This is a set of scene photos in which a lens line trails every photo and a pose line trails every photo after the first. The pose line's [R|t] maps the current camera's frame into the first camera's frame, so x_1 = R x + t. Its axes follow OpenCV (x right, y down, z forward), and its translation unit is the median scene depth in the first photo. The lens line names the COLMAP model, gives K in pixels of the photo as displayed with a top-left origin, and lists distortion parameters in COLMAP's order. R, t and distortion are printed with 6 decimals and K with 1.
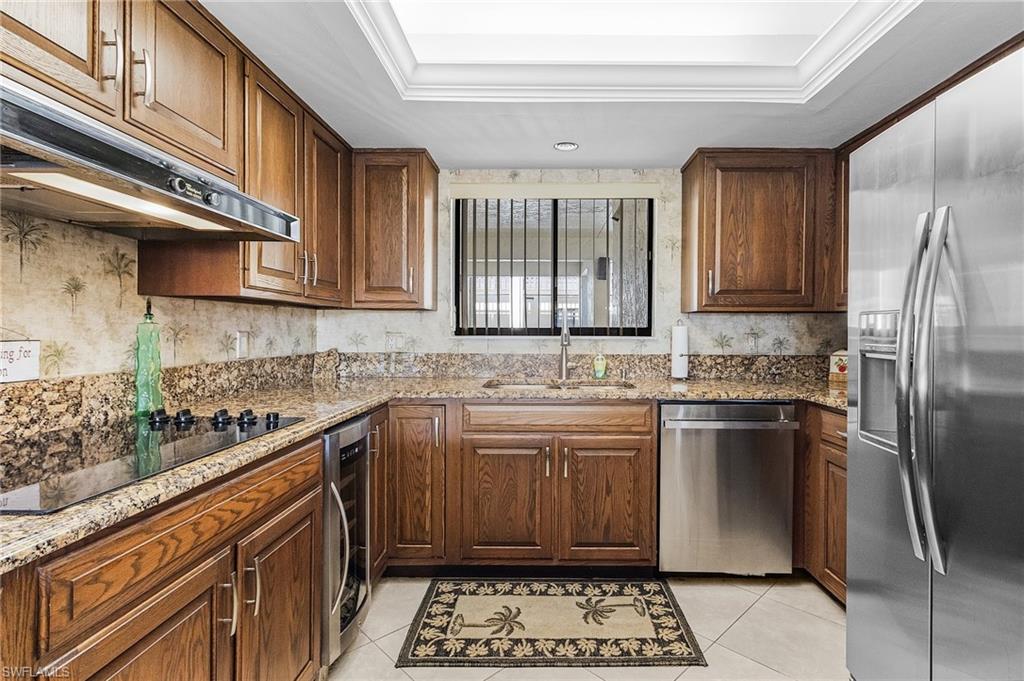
lens RADIAL K [[494.9, 0, 512.5], [0, 494.9, 333.4], [0, 0, 1]] dist [0.005900, 0.000543]
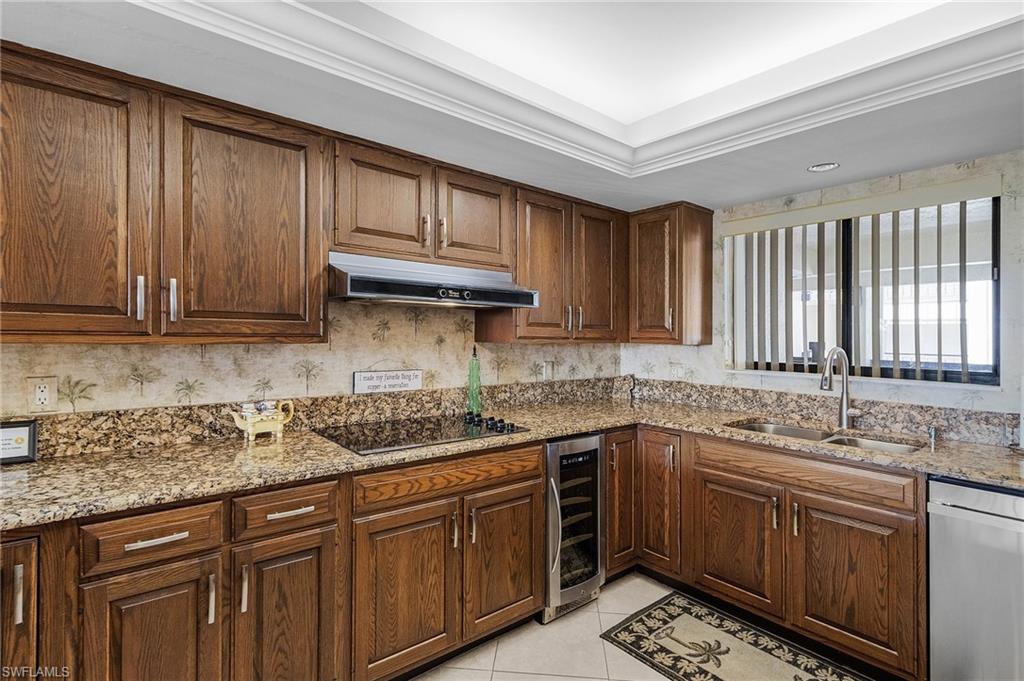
lens RADIAL K [[494.9, 0, 528.6], [0, 494.9, 333.2], [0, 0, 1]] dist [0.005900, 0.000543]
pose [[0.657881, 0.004047, -0.753111, 0.506986], [-0.011468, 0.999923, -0.004644, -0.080254], [0.753035, 0.011691, 0.657877, 0.018161]]
